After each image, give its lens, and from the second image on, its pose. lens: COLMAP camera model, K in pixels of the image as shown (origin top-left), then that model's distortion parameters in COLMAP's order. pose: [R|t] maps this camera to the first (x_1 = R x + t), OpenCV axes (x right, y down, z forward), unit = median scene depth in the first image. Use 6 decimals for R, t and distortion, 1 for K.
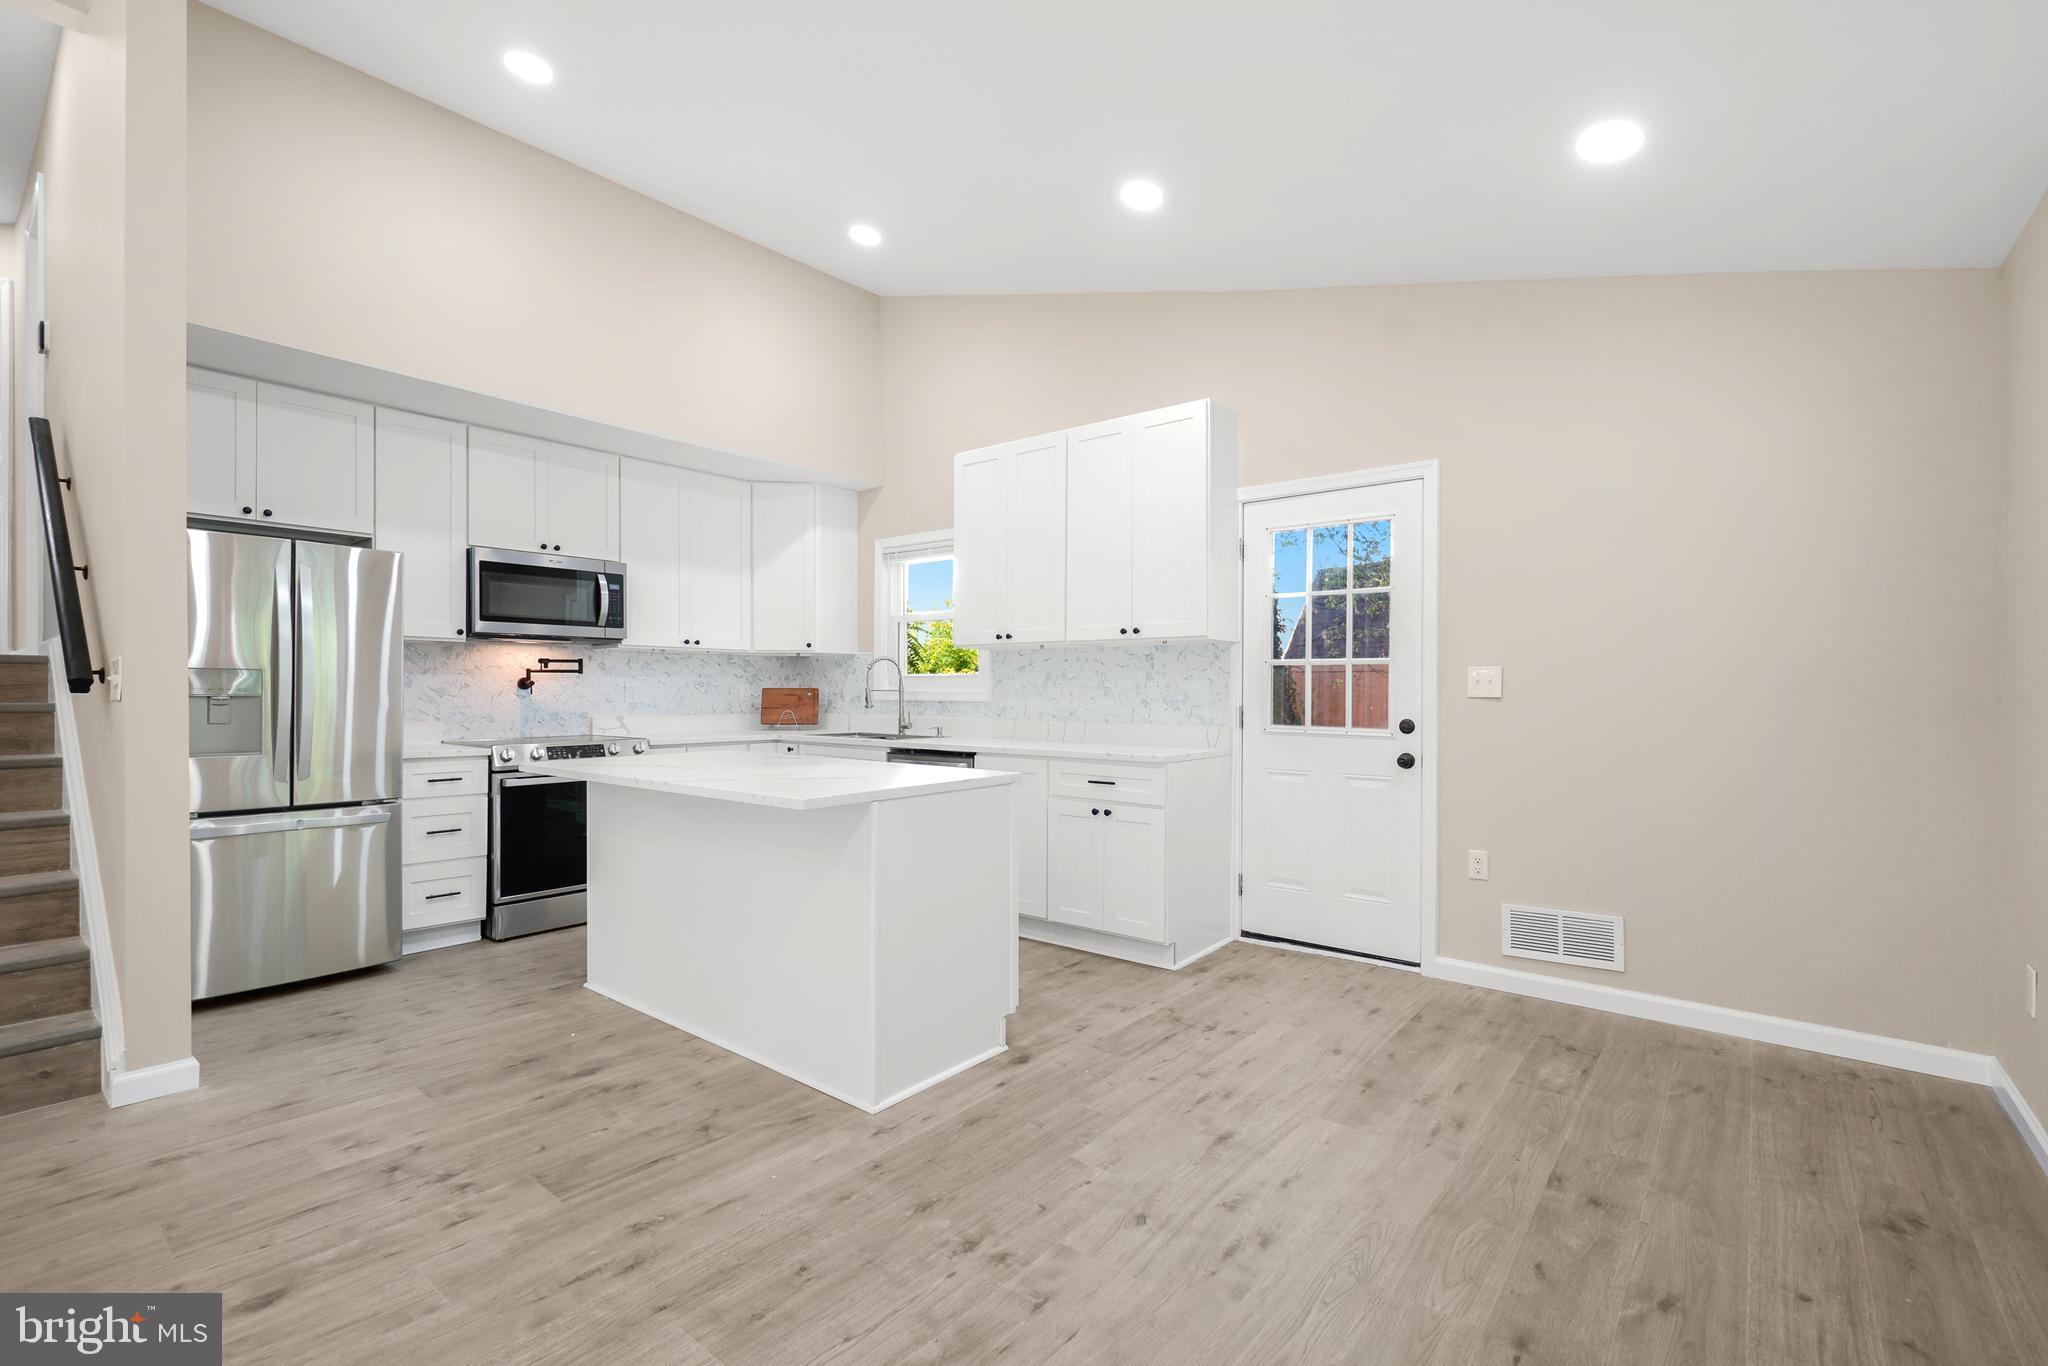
lens RADIAL K [[905.3, 0, 1028.8], [0, 905.3, 690.4], [0, 0, 1]] dist [-0.003486, -0.000440]
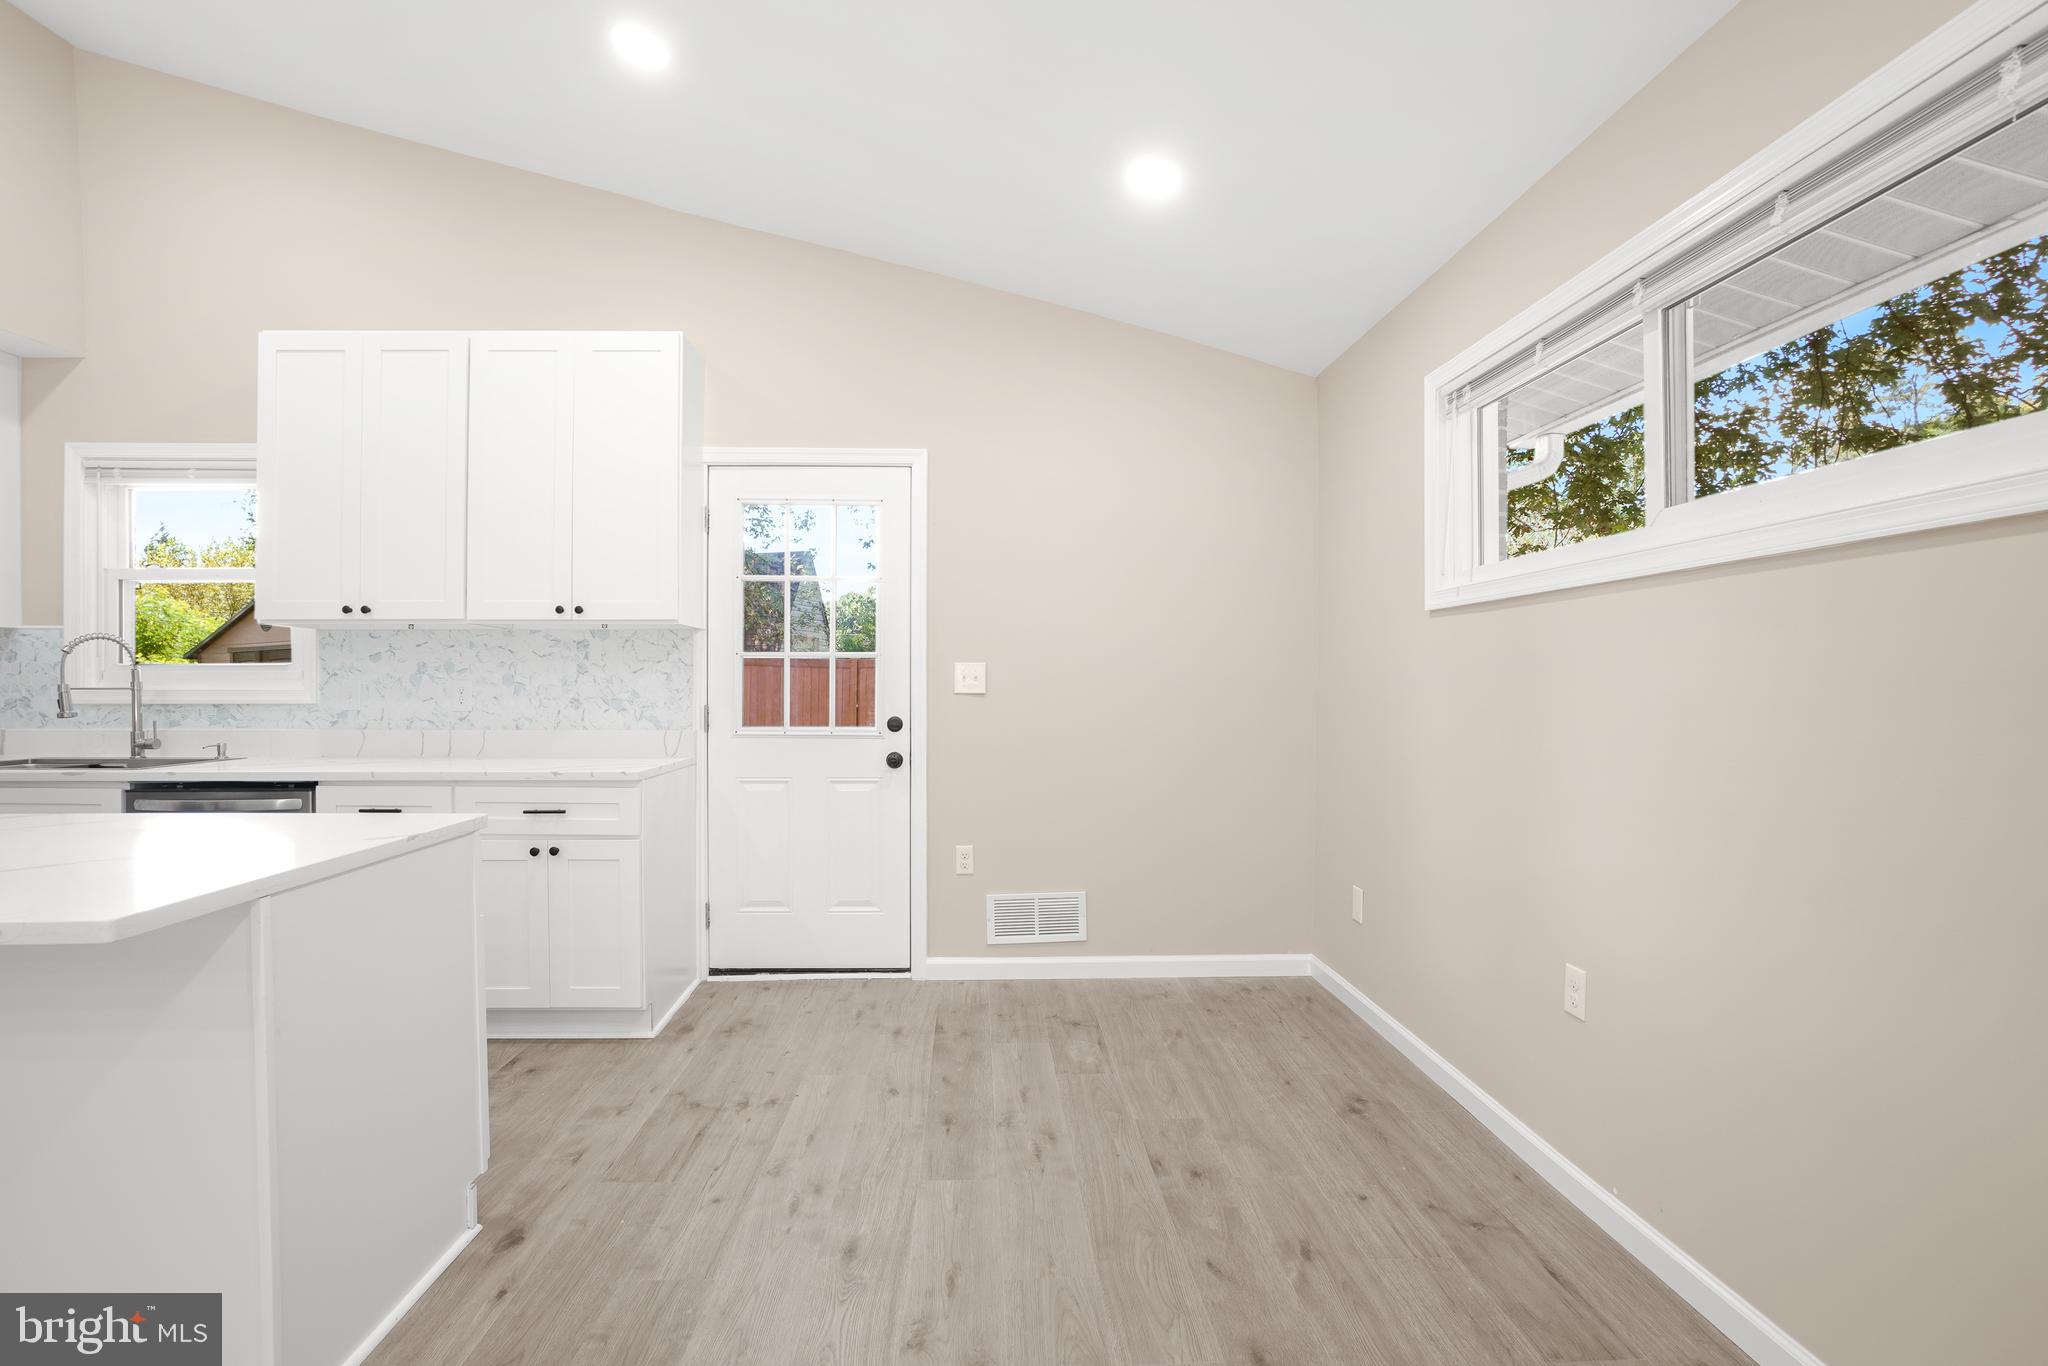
lens RADIAL K [[909.9, 0, 1014.8], [0, 909.9, 687.3], [0, 0, 1]] dist [-0.064327, 0.024469]
pose [[0.749379, -0.005638, 0.662117, -0.121800], [0.001619, 0.999976, 0.006683, -0.005246], [-0.662139, -0.003937, 0.749370, 0.200066]]
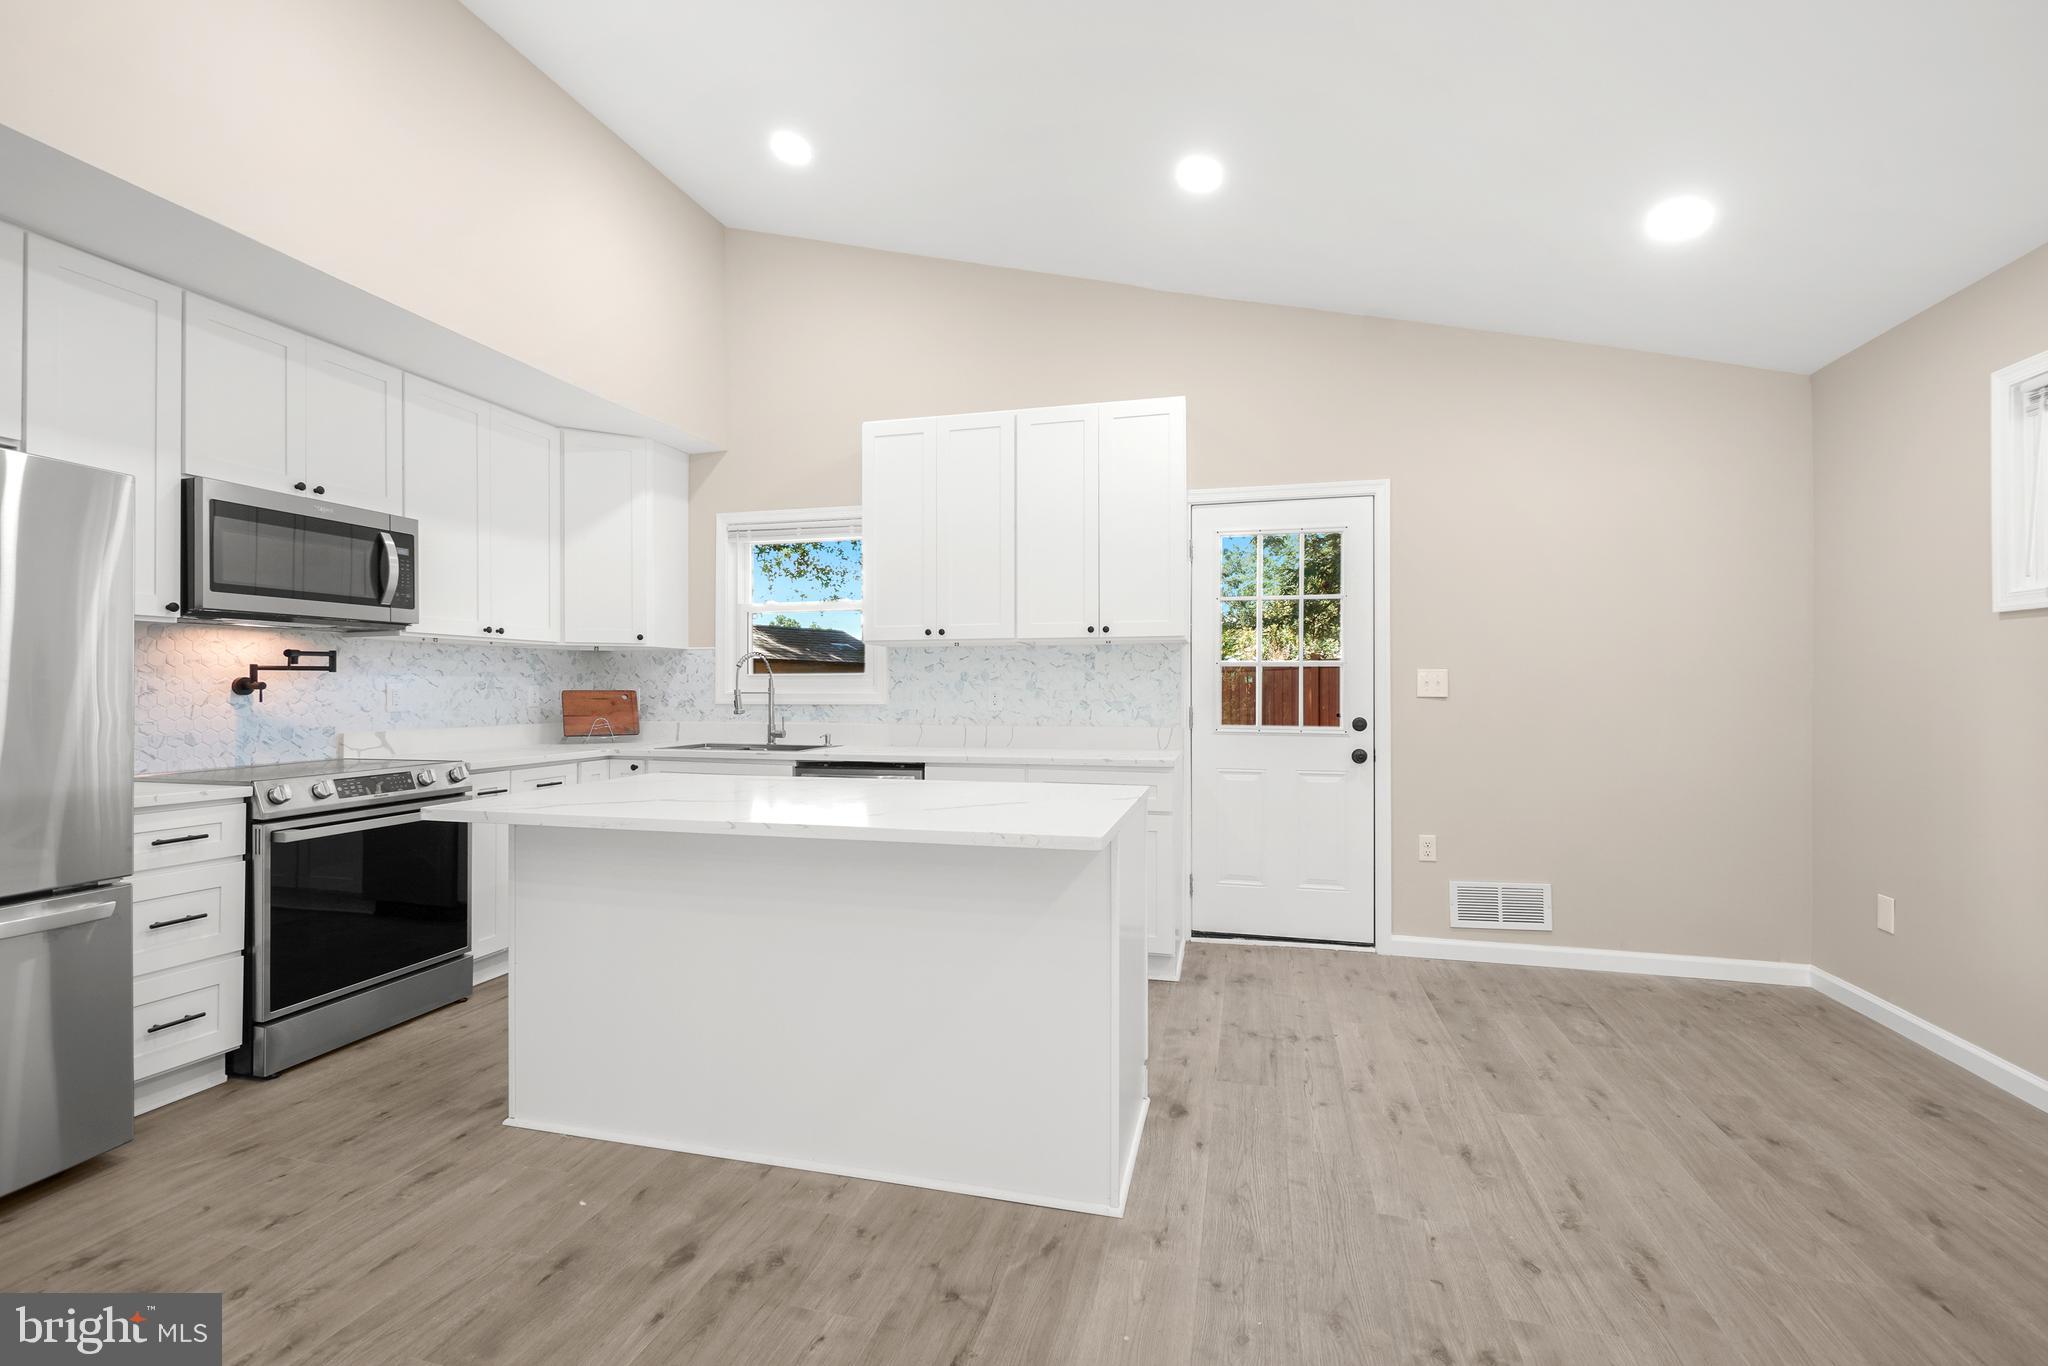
lens RADIAL K [[889.0, 0, 1018.5], [0, 889.0, 680.6], [0, 0, 1]] dist [-0.001979, -0.000881]
pose [[0.911752, -0.000684, 0.410741, -0.388787], [0.003950, 0.999967, -0.007103, -0.006169], [-0.410722, 0.008099, 0.911724, 0.203278]]
